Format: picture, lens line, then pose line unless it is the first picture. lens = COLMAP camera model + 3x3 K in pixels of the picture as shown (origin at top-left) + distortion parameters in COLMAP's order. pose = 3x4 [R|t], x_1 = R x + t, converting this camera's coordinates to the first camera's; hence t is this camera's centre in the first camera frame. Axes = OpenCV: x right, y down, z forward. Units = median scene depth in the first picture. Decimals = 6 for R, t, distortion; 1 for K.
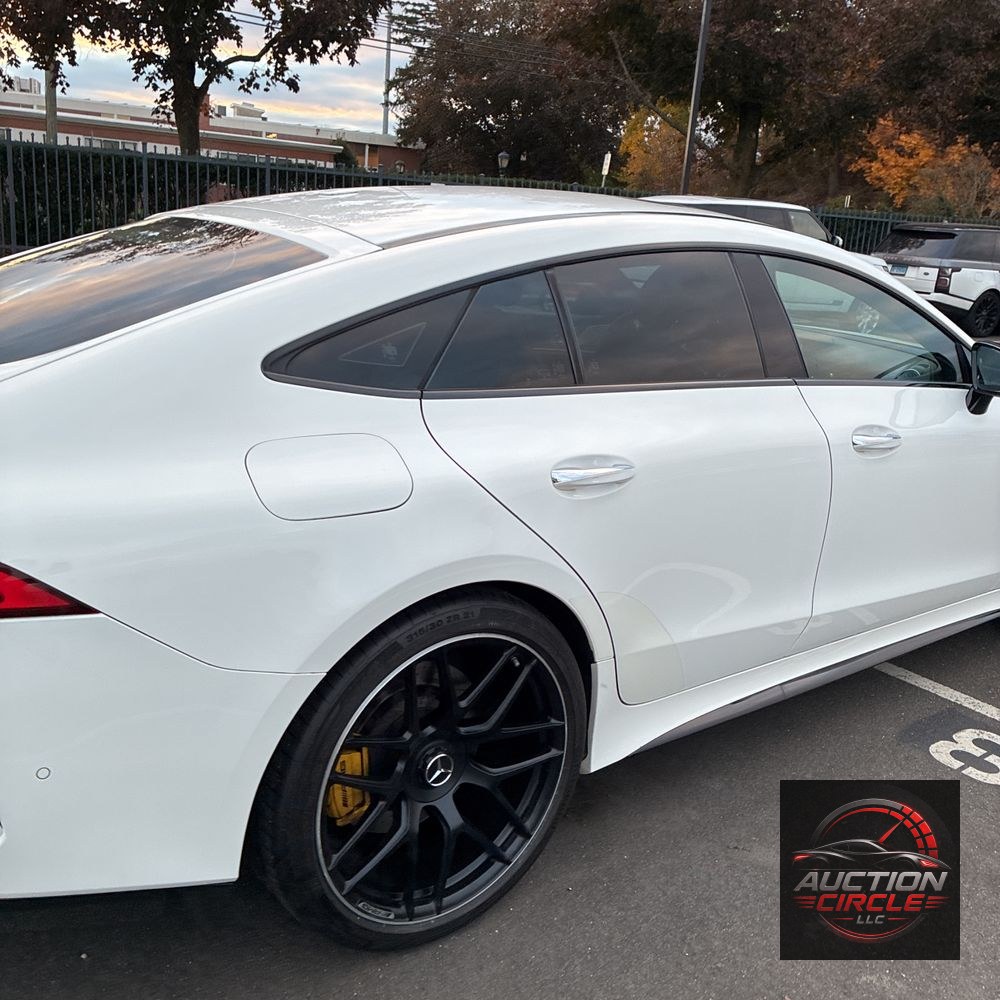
lens RADIAL K [[1021.3, 0, 524.3], [0, 1021.3, 486.2], [0, 0, 1]] dist [0.016711, -0.000337]
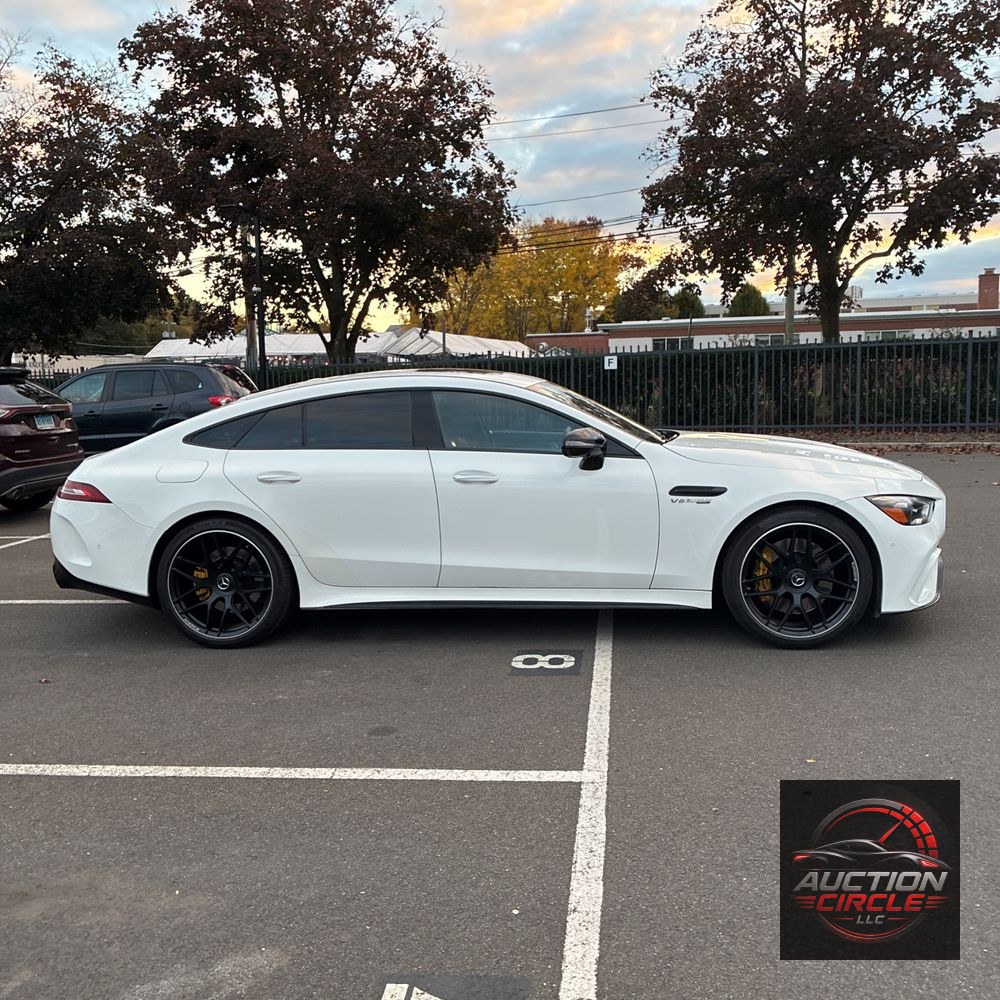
lens RADIAL K [[1014.3, 0, 539.8], [0, 1014.3, 528.4], [0, 0, 1]] dist [0.042525, -0.023223]
pose [[0.714907, 0.011689, -0.699122, 0.262983], [-0.103416, 0.990631, -0.089188, 0.031020], [0.691530, 0.136061, 0.709418, -0.040559]]
